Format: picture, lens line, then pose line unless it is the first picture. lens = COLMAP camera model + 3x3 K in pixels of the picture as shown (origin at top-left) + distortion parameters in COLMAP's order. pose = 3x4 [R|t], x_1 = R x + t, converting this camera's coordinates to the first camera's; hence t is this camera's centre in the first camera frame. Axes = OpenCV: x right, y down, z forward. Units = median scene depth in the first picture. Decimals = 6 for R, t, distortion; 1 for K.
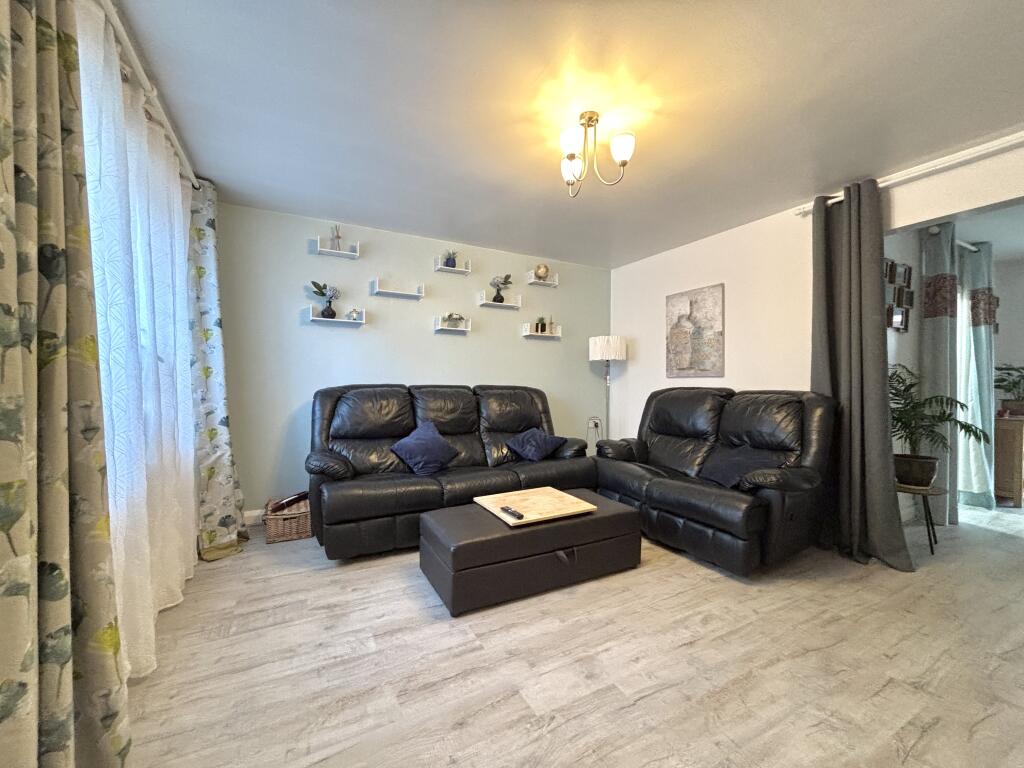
lens RADIAL K [[413.8, 0, 506.8], [0, 413.8, 387.1], [0, 0, 1]] dist [0.000694, 0.000464]
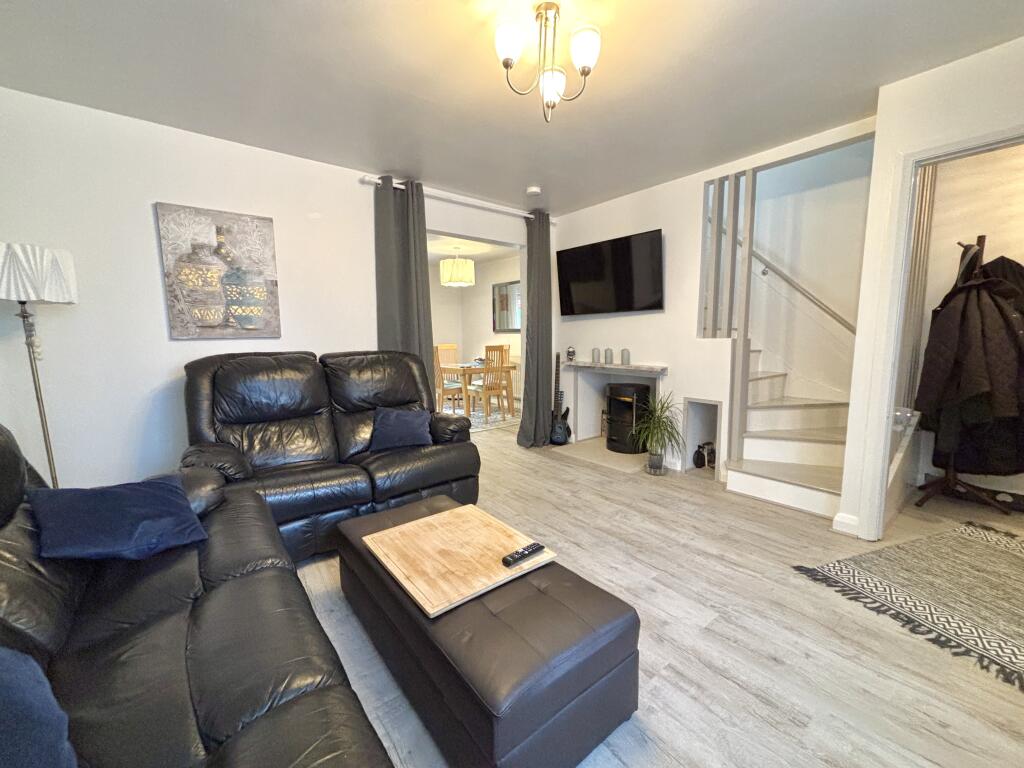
lens RADIAL K [[413.8, 0, 506.8], [0, 413.8, 387.1], [0, 0, 1]] dist [0.000694, 0.000464]
pose [[-0.178073, -0.132121, 0.975107, -0.490693], [0.020966, 0.990211, 0.137996, -0.042856], [-0.983794, 0.045018, -0.173559, 0.942226]]
